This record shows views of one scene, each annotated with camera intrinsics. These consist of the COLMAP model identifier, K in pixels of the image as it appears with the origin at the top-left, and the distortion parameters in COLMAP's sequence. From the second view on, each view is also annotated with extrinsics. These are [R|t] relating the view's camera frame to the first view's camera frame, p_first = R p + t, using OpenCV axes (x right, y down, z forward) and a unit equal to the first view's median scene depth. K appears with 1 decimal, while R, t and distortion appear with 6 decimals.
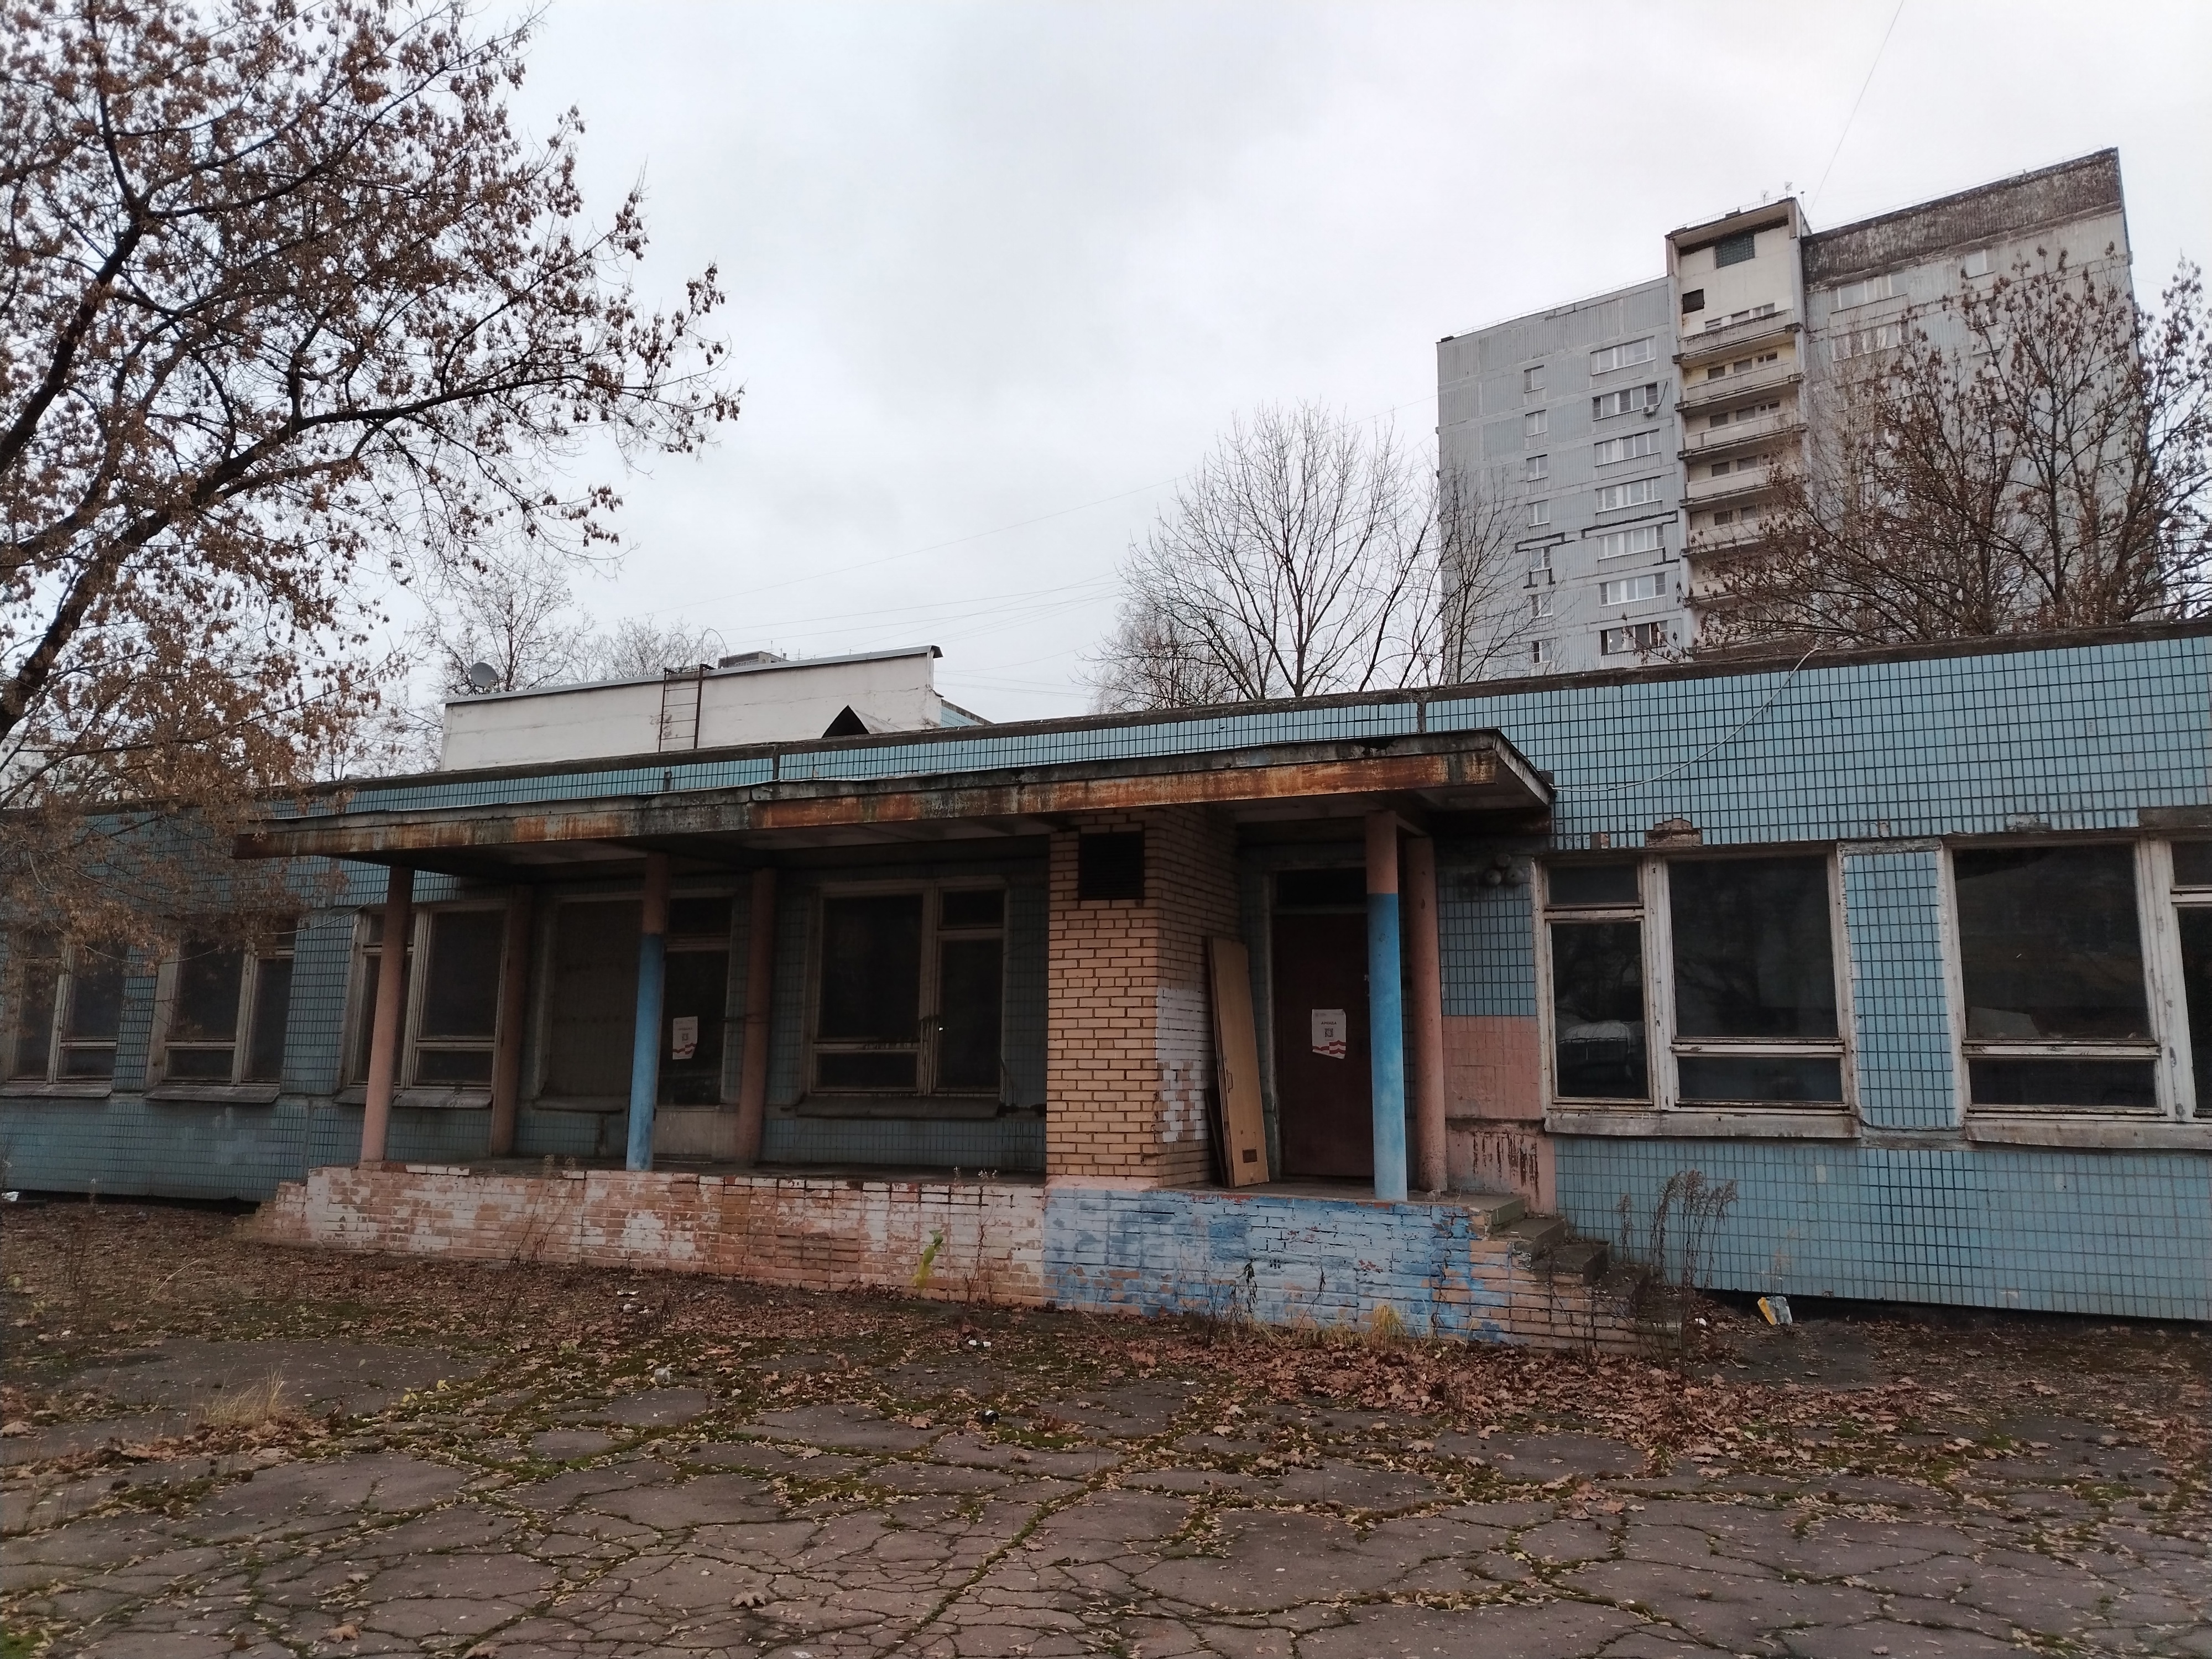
lens RADIAL K [[1527.2, 0, 1085.5], [0, 1527.2, 821.3], [0, 0, 1]] dist [0.079390, -0.134990]
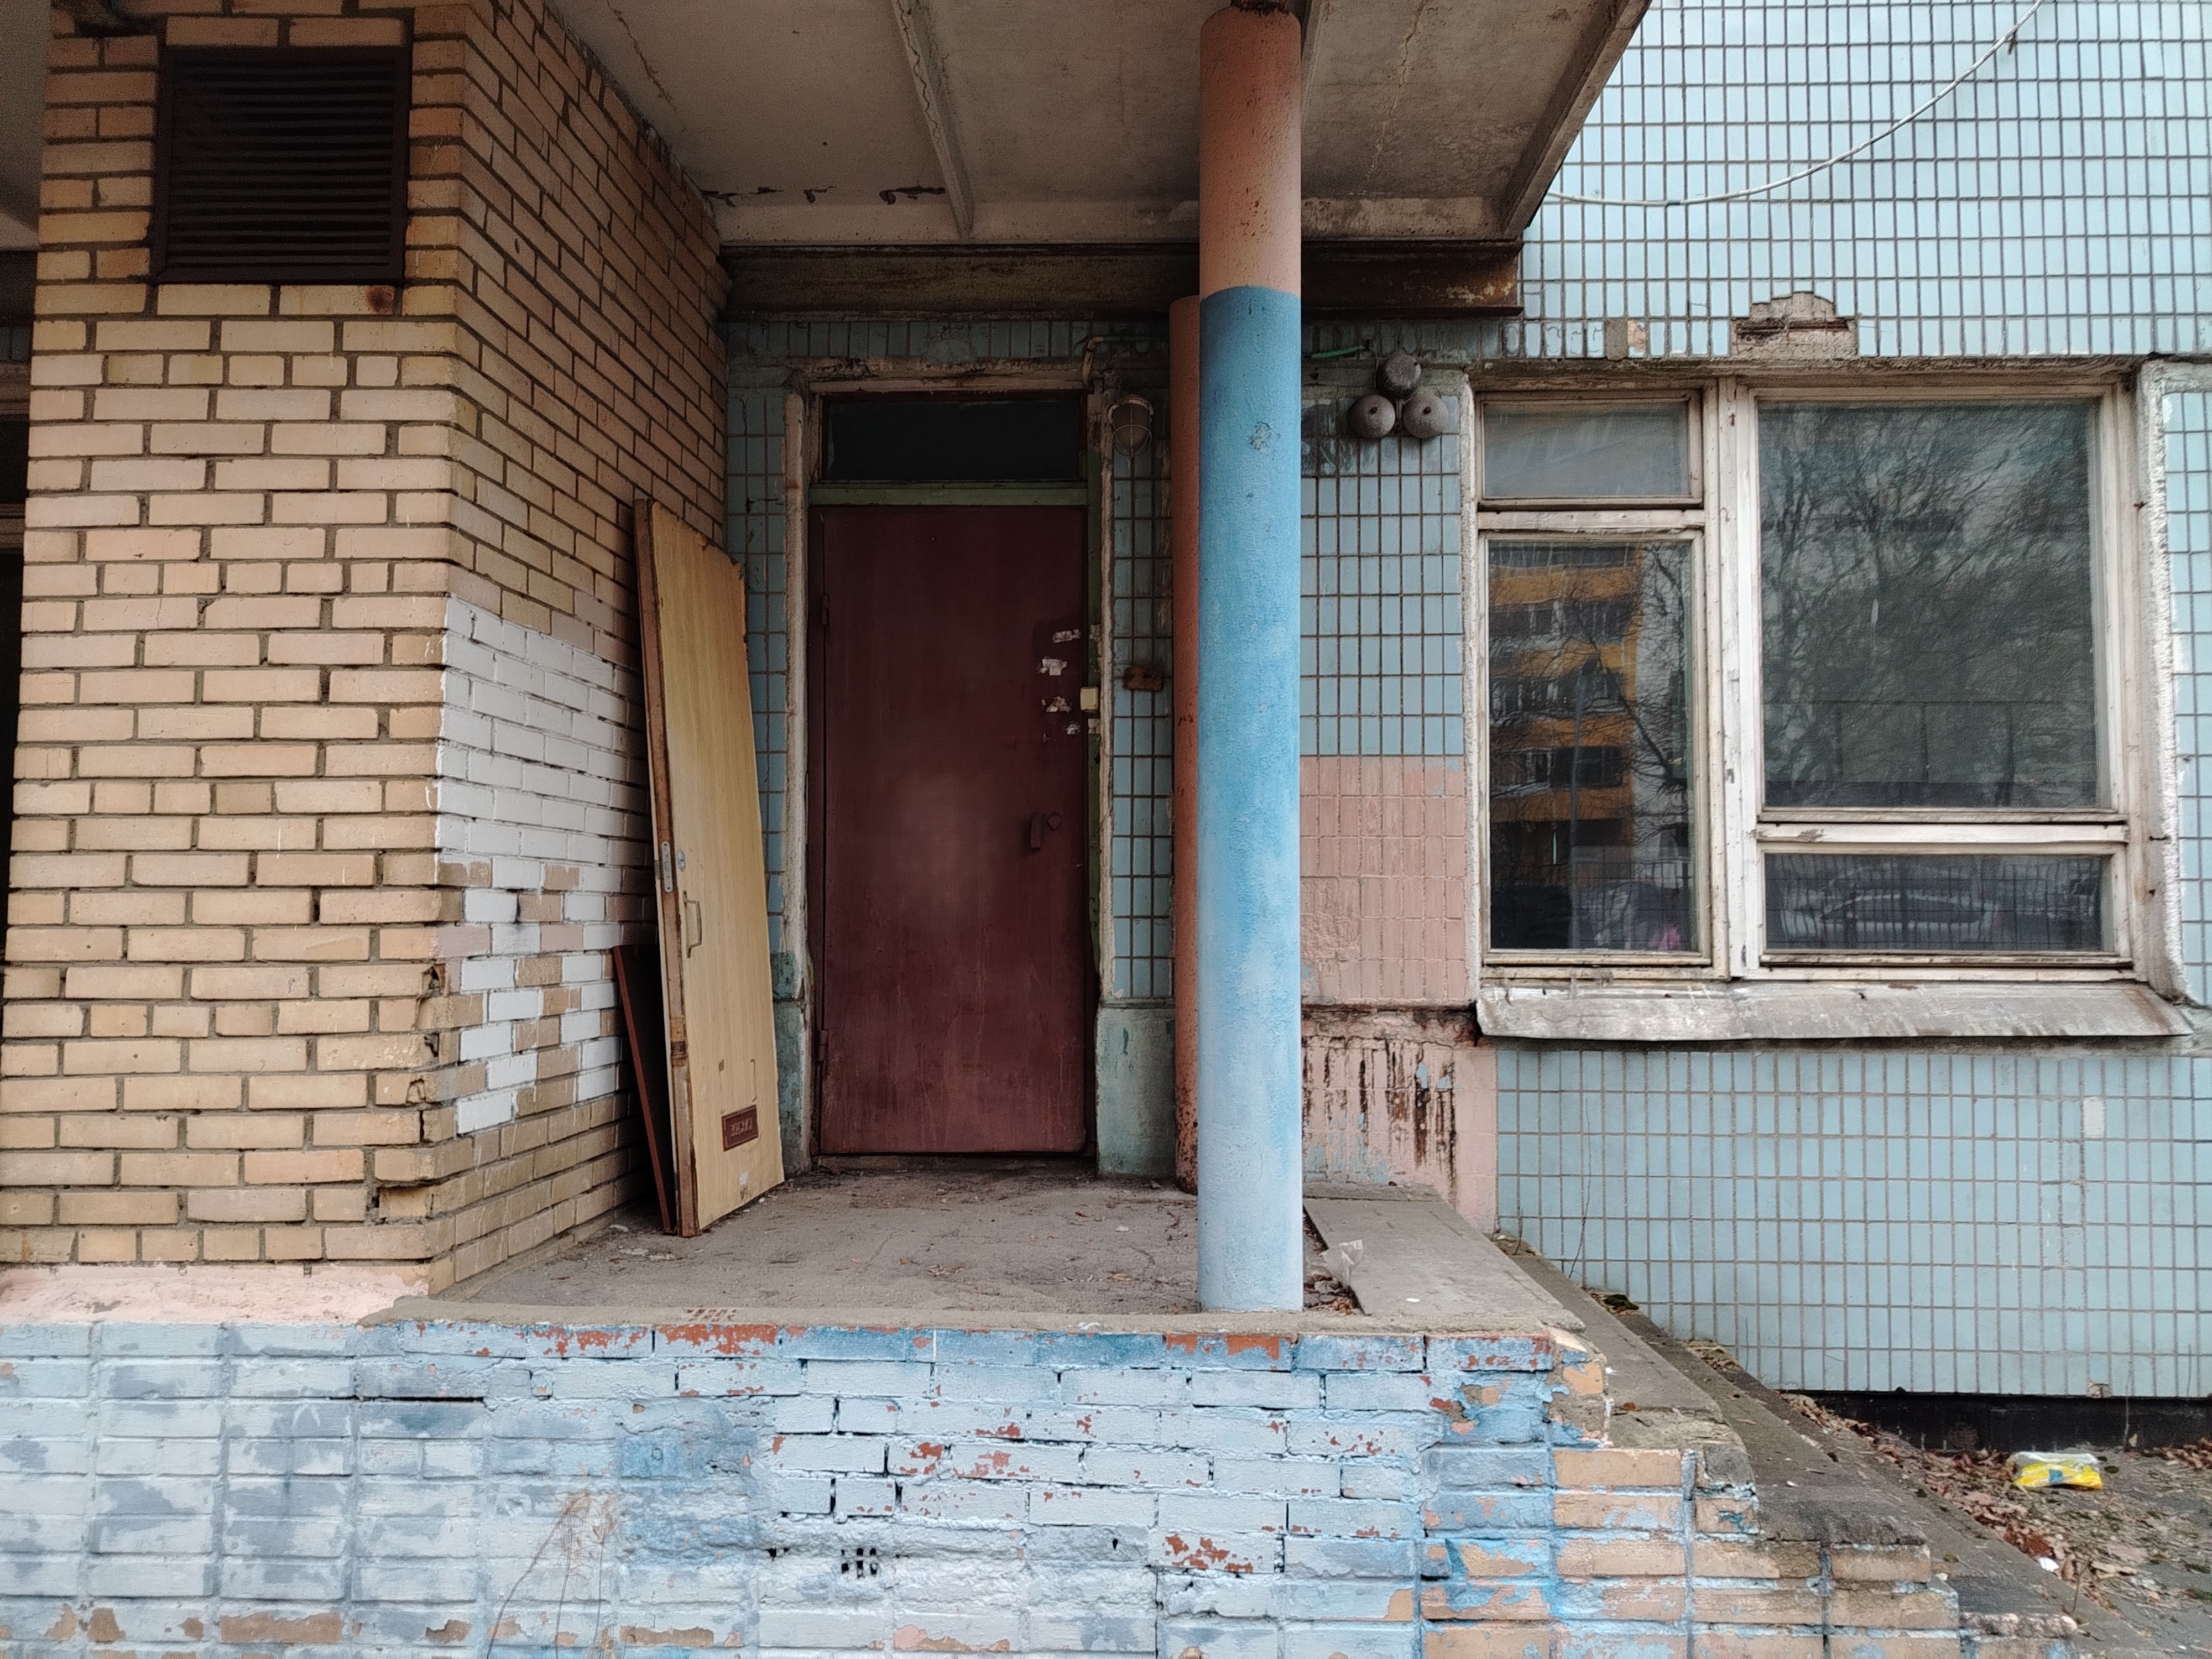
lens RADIAL K [[1537.1, 0, 1112.7], [0, 1537.1, 816.9], [0, 0, 1]] dist [0.090289, -0.094660]
pose [[0.922290, 0.017005, 0.386123, 0.048843], [-0.055300, 0.994559, 0.088290, 0.114518], [-0.382521, -0.102782, 0.918212, 0.673019]]
